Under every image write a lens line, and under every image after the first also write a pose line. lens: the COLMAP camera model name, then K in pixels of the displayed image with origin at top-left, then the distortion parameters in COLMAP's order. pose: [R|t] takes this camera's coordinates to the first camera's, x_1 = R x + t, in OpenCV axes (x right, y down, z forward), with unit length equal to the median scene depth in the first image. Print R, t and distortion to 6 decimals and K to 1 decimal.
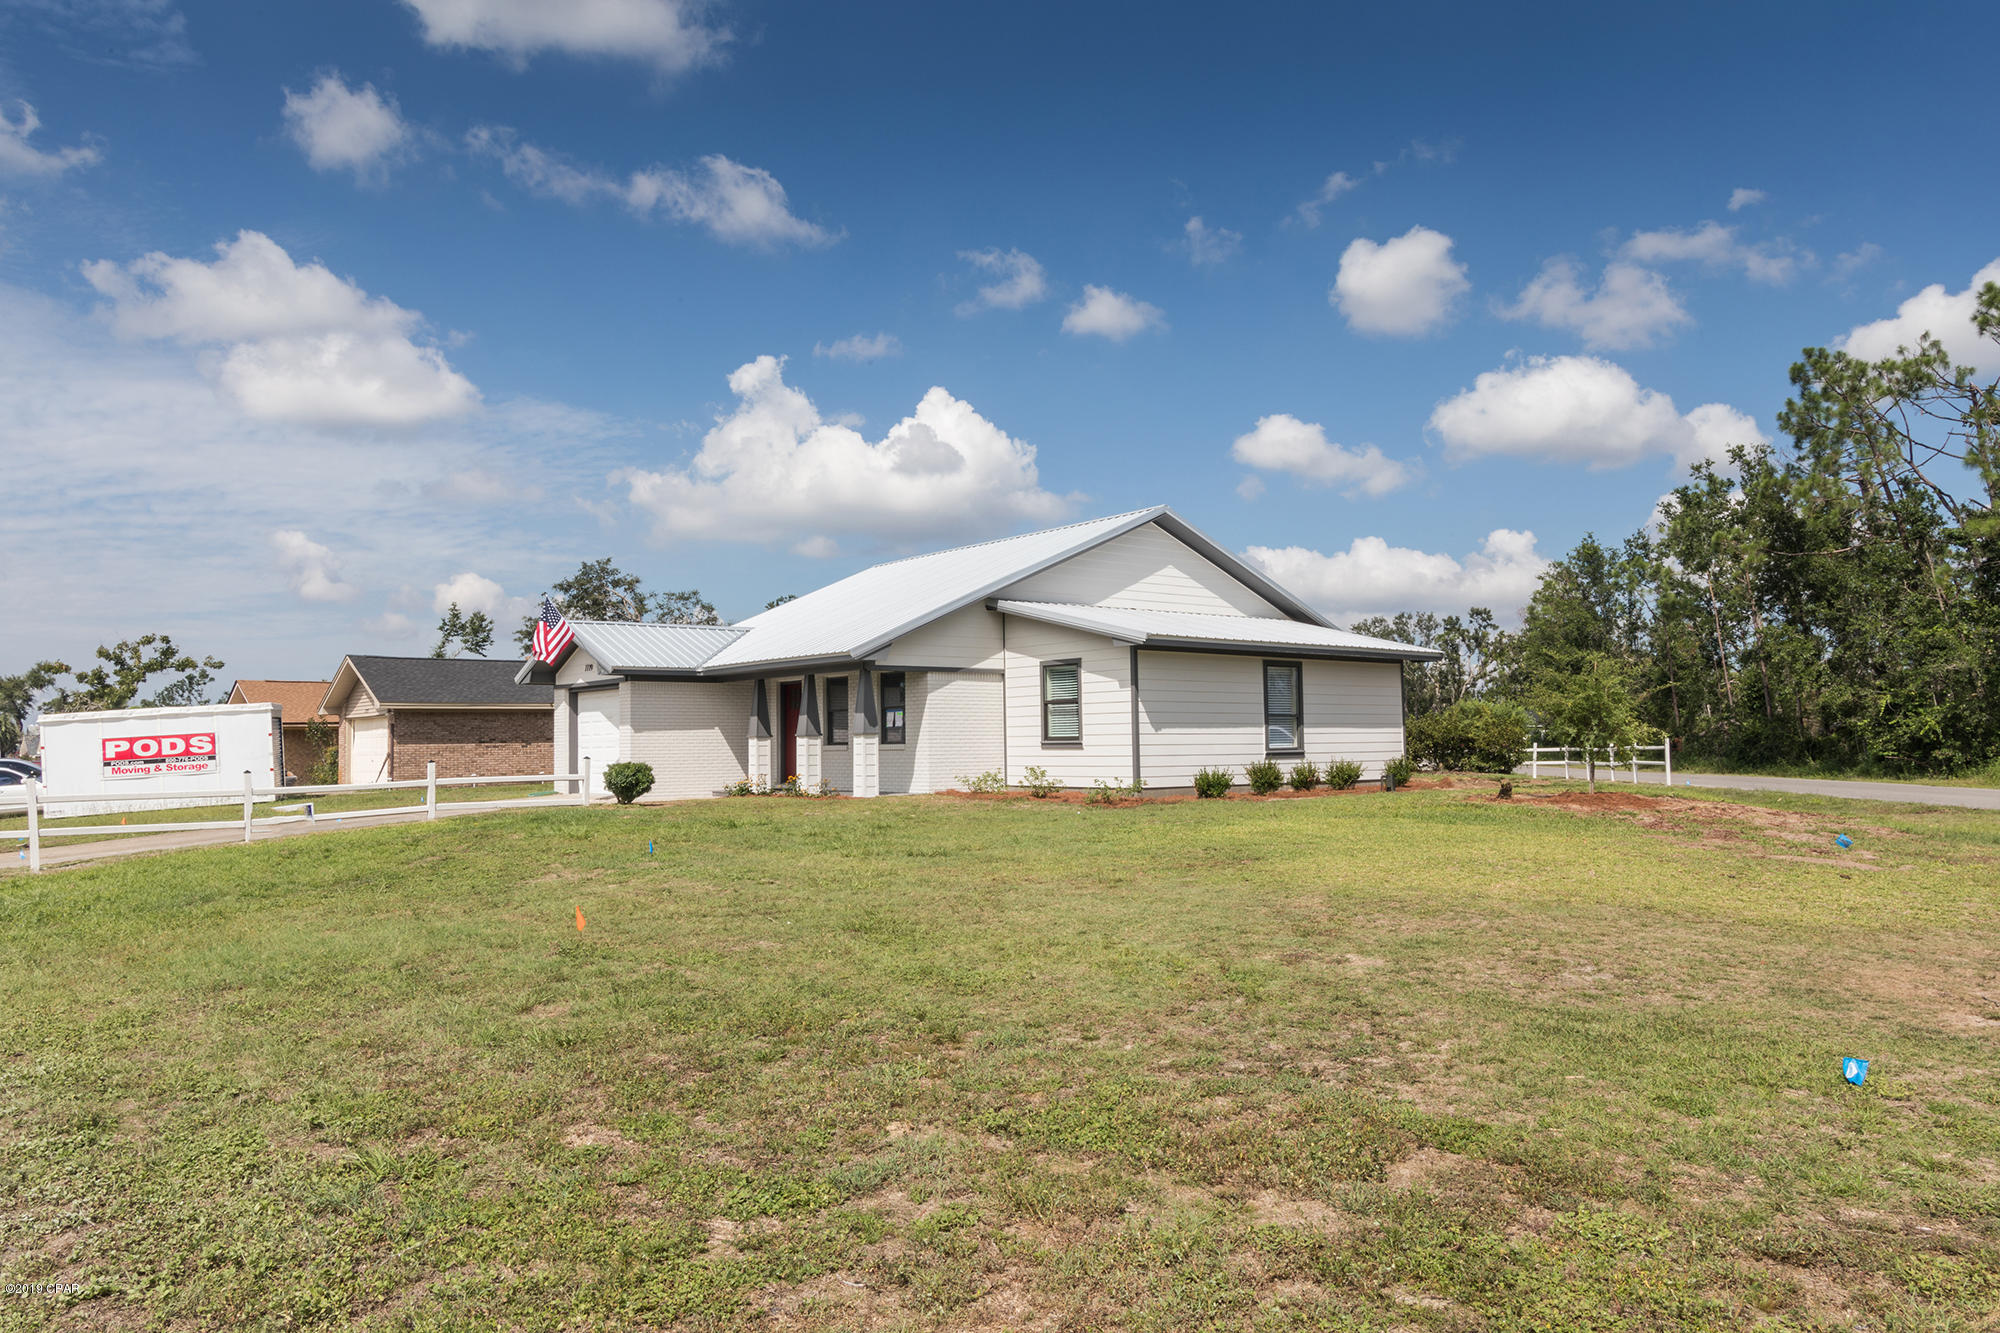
lens RADIAL K [[1330.2, 0, 1008.2], [0, 1330.2, 660.4], [0, 0, 1]] dist [-0.036985, 0.022527]
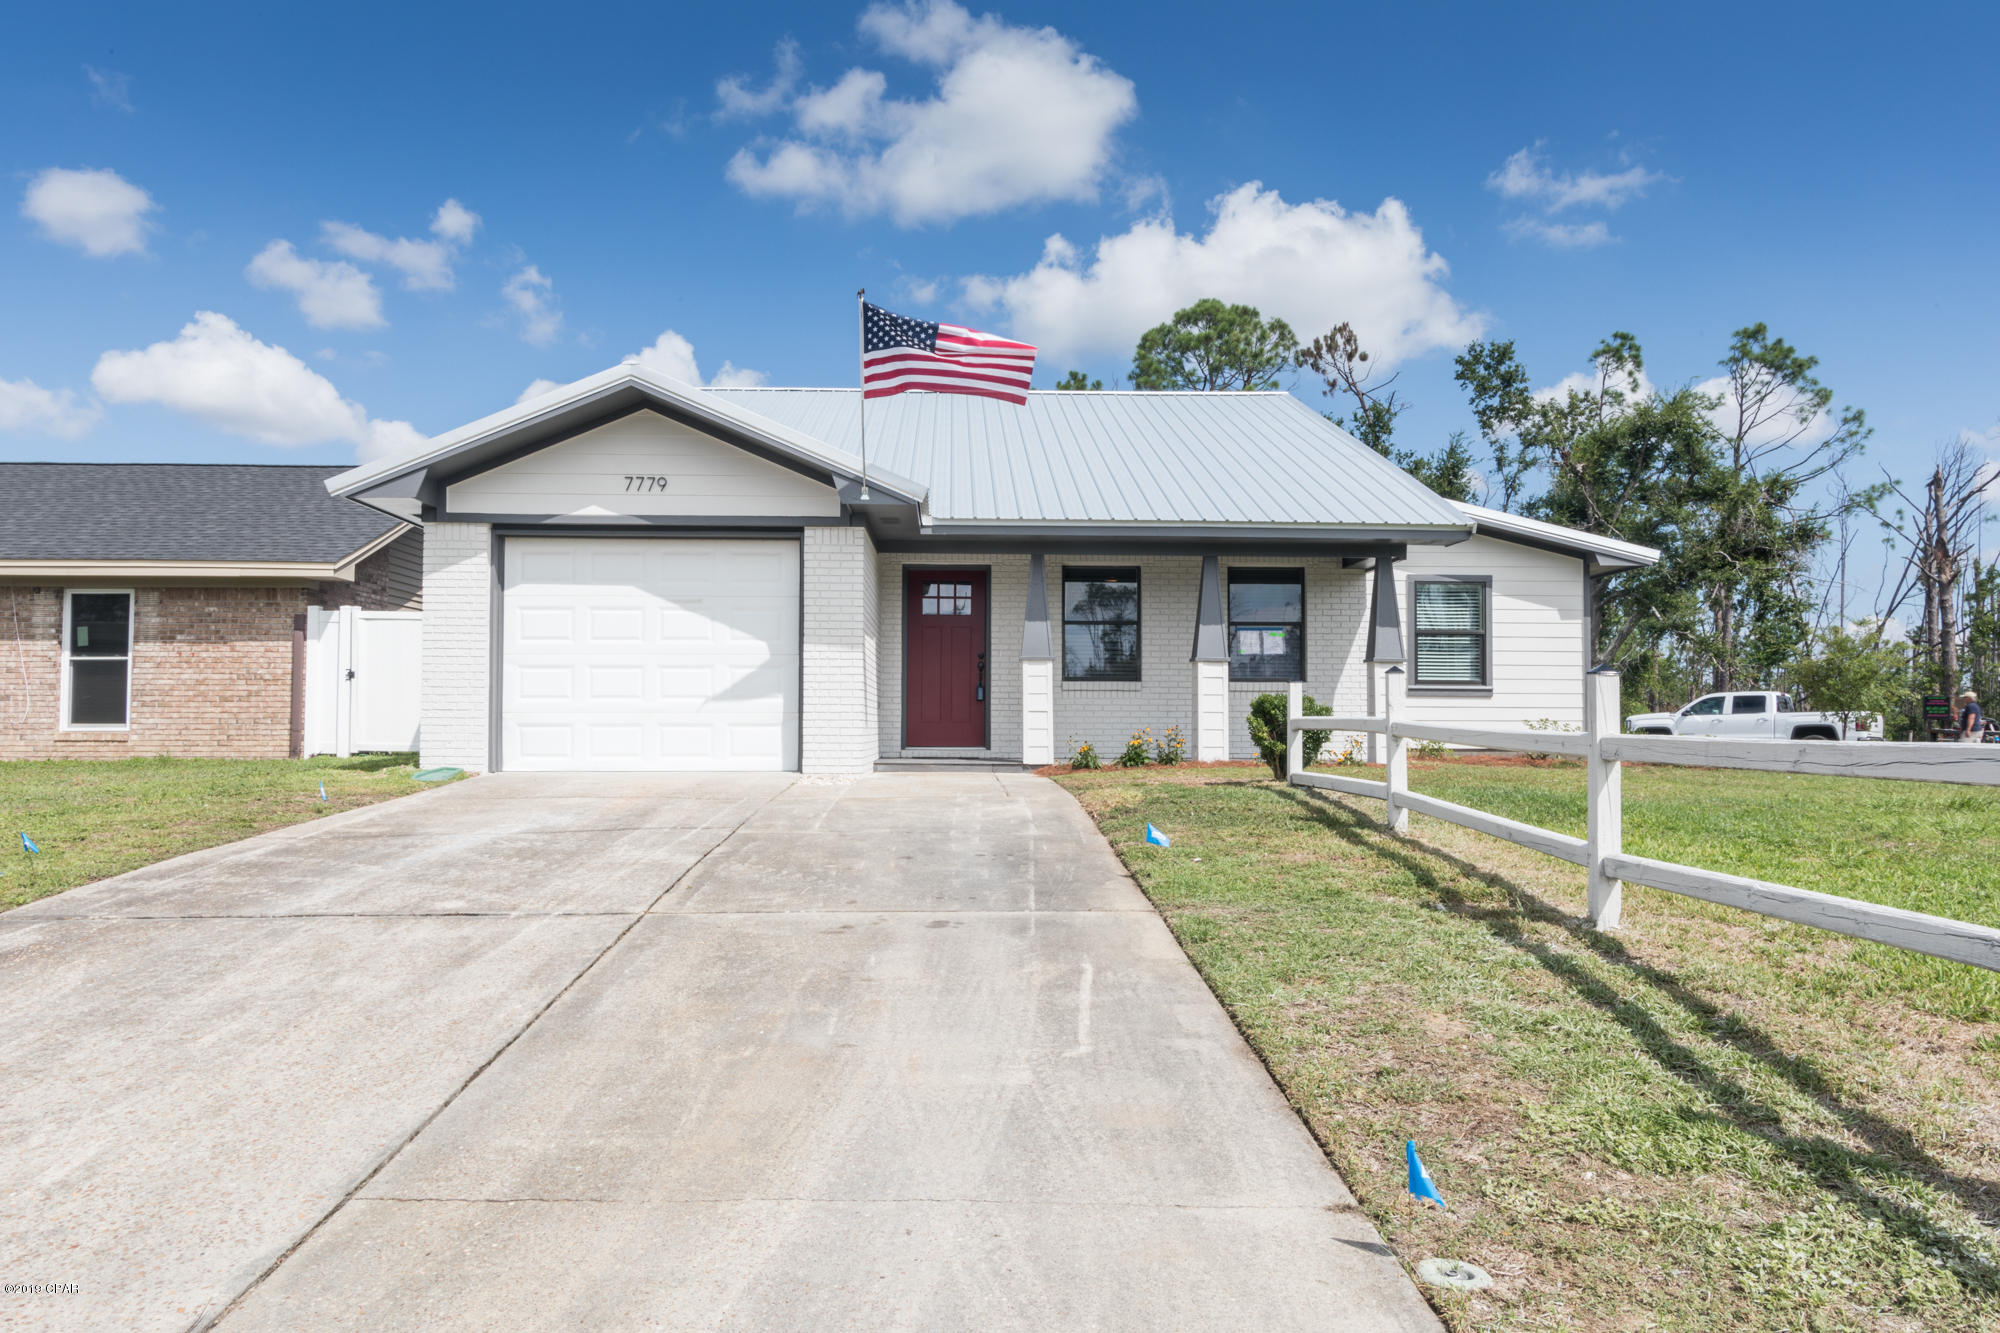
lens RADIAL K [[1330.2, 0, 983.8], [0, 1330.2, 663.2], [0, 0, 1]] dist [-0.036985, 0.022527]
pose [[0.605125, 0.056518, 0.794122, -0.390359], [-0.060492, 0.997857, -0.024923, 0.045795], [-0.793829, -0.032957, 0.607247, 0.429040]]
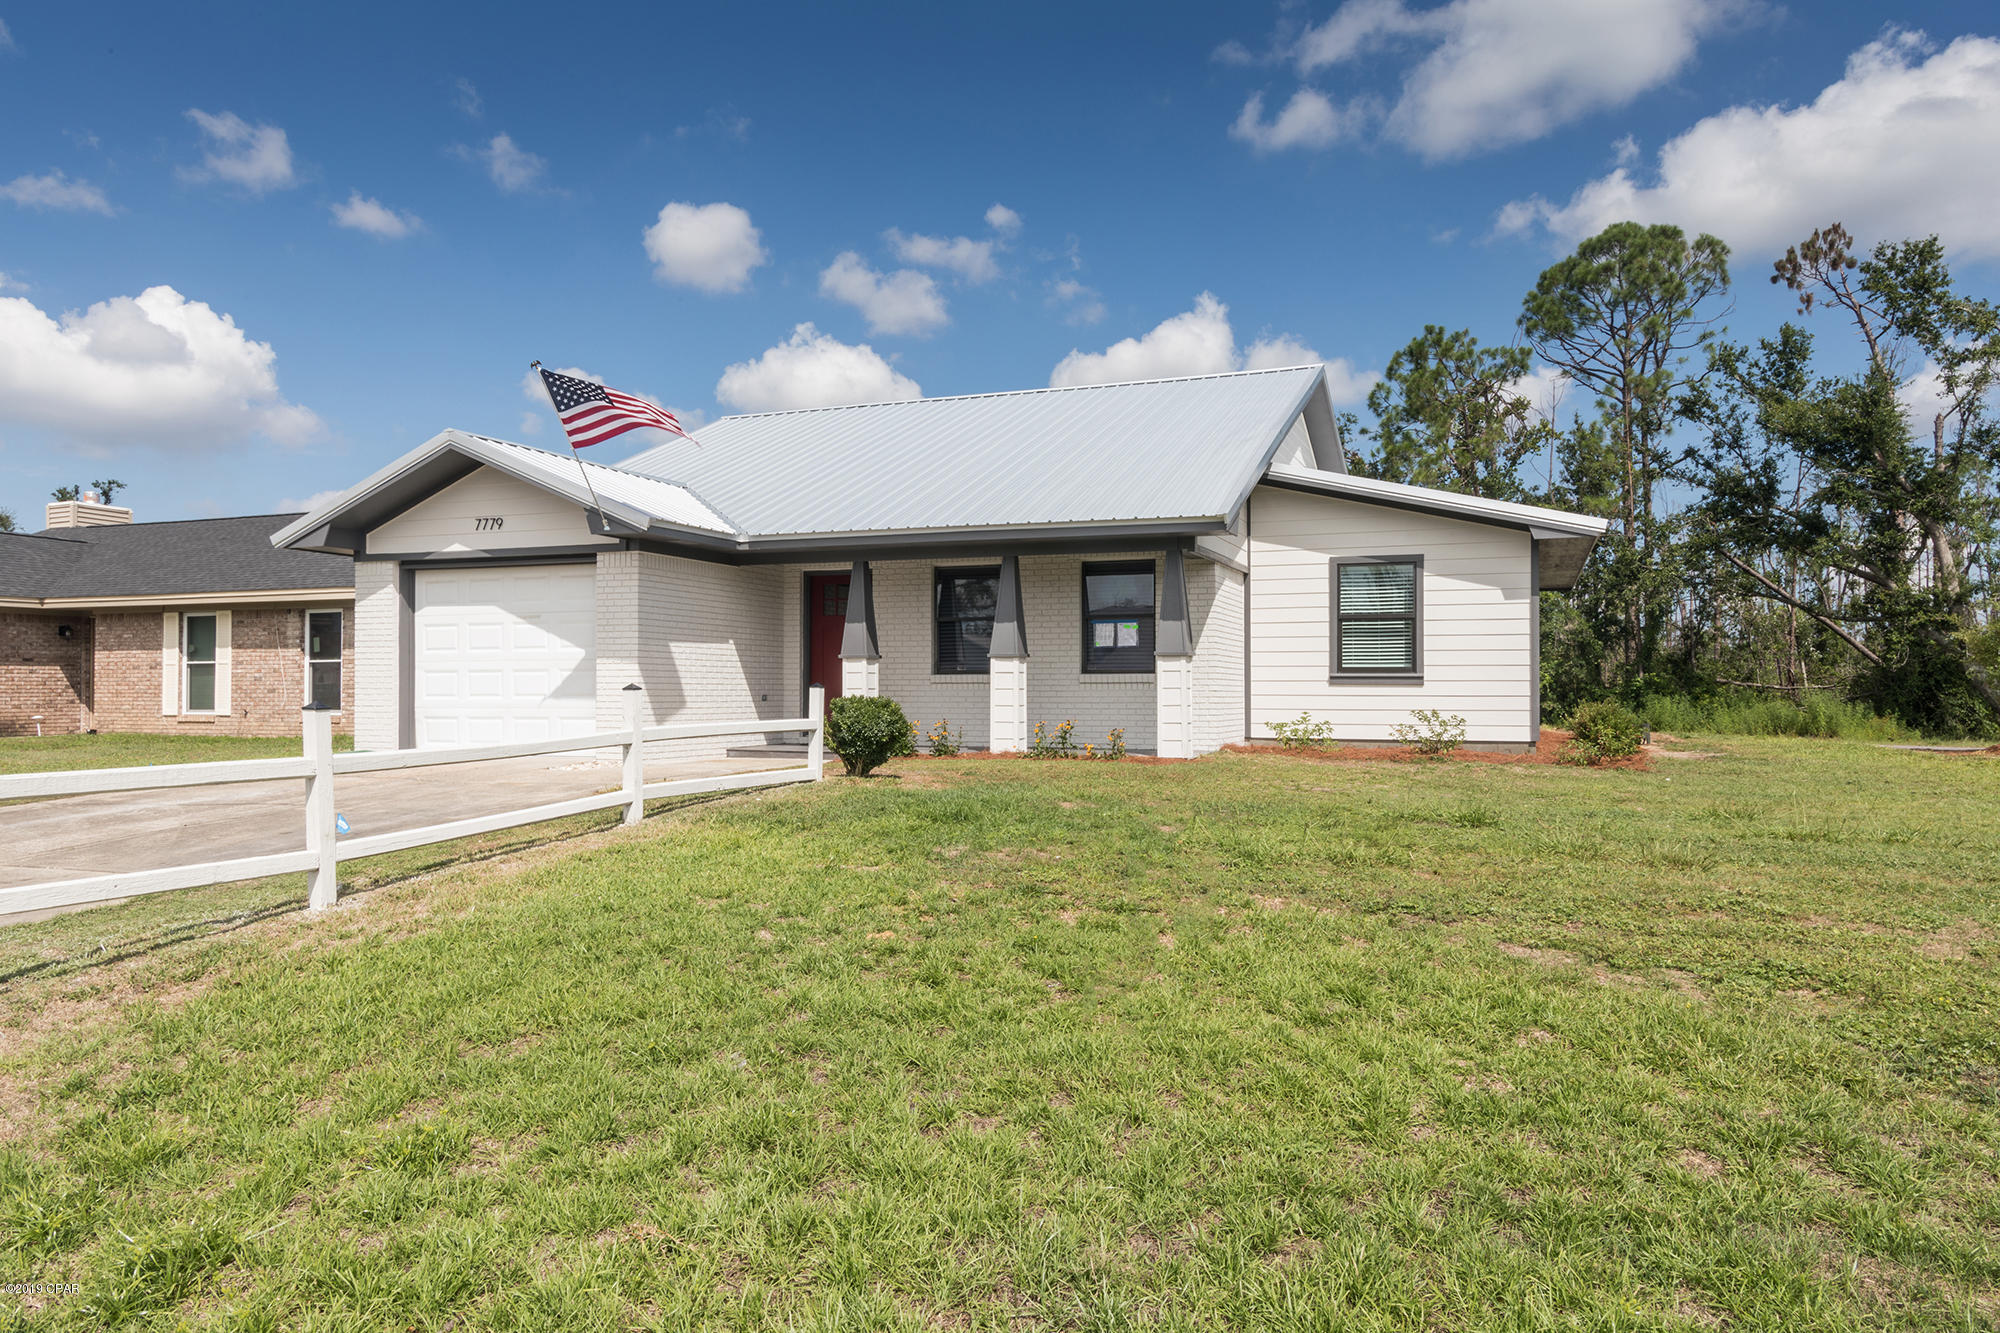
lens RADIAL K [[1330.2, 0, 1013.6], [0, 1330.2, 704.2], [0, 0, 1]] dist [-0.036985, 0.022527]
pose [[0.856975, 0.012458, 0.515208, -0.269915], [-0.044977, 0.997701, 0.050689, 0.028125], [-0.513392, -0.066612, 0.855565, 0.282772]]
